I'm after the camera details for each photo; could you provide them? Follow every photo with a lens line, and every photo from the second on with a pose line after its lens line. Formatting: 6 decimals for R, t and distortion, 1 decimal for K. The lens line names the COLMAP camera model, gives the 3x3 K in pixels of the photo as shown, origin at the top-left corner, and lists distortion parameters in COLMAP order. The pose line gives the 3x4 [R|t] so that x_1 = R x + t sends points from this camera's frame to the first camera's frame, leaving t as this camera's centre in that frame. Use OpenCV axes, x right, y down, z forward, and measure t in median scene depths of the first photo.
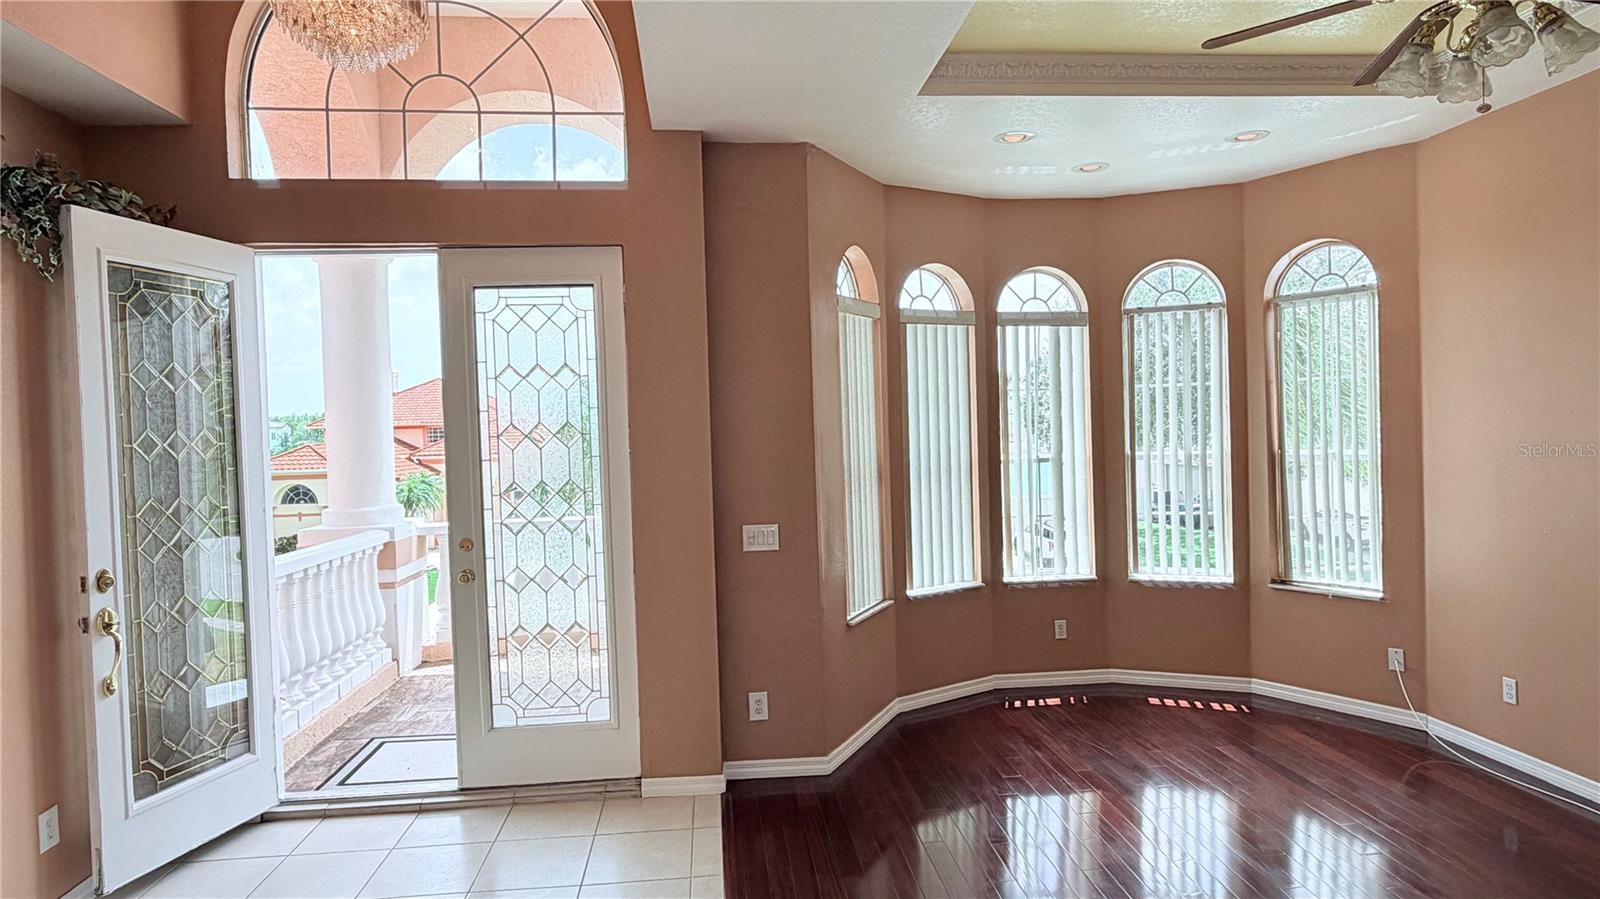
lens RADIAL K [[902.3, 0, 794.5], [0, 902.3, 451.5], [0, 0, 1]] dist [0.000227, -0.000858]
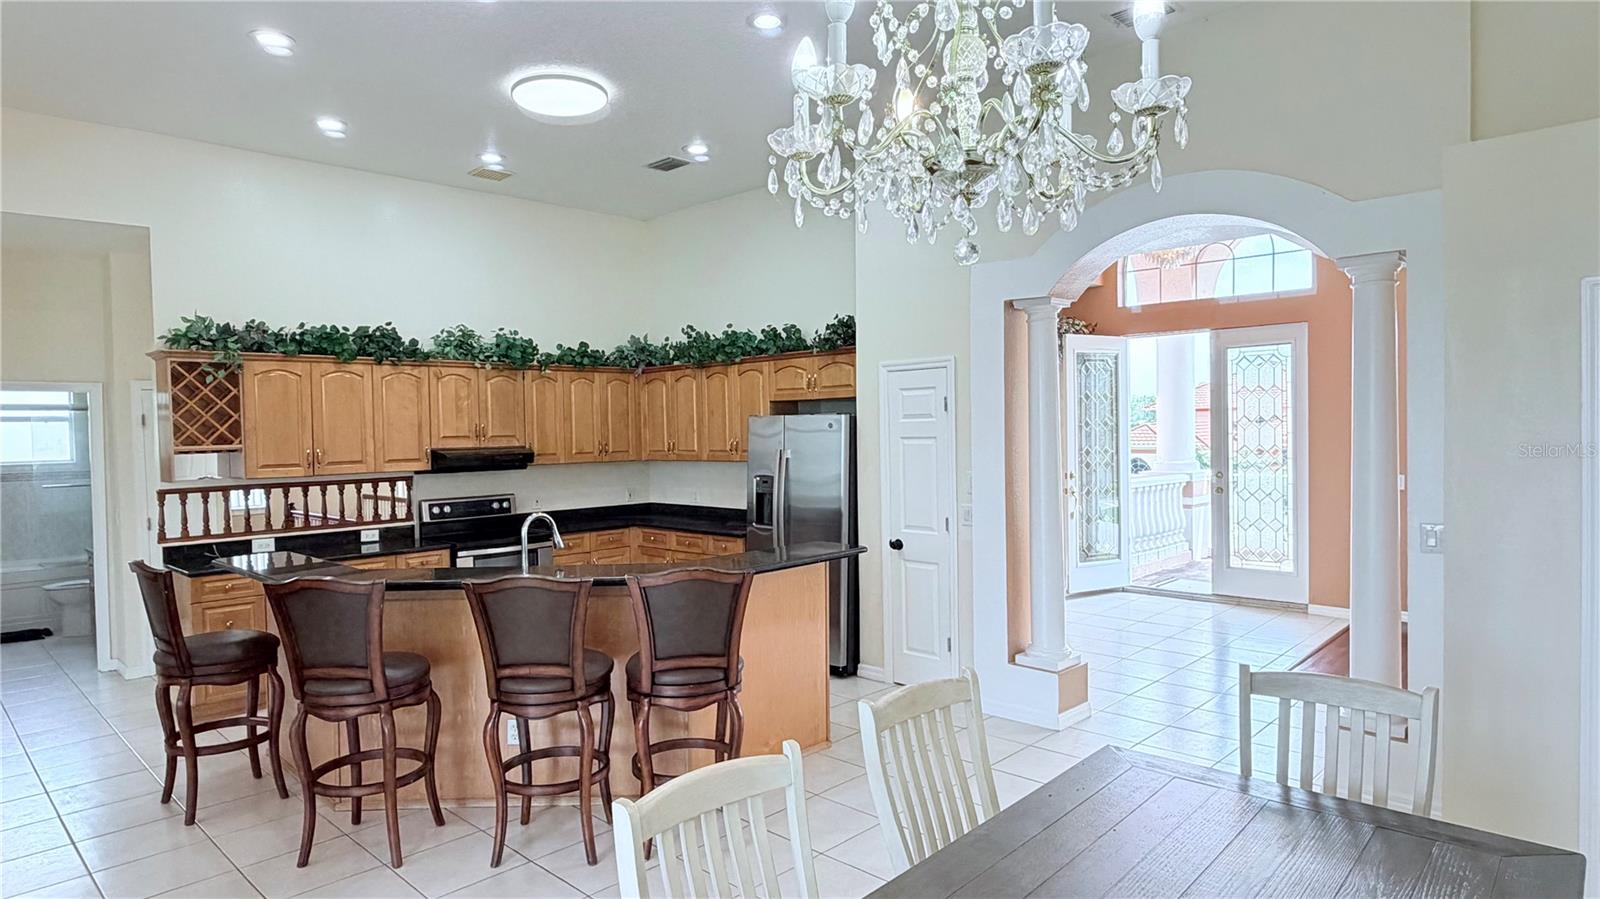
lens RADIAL K [[902.3, 0, 794.5], [0, 902.3, 451.5], [0, 0, 1]] dist [0.000227, -0.000858]
pose [[0.651446, 0.039202, -0.757682, 0.602132], [-0.019686, 0.999201, 0.034773, -0.001240], [0.758440, -0.007737, 0.651697, -1.149798]]
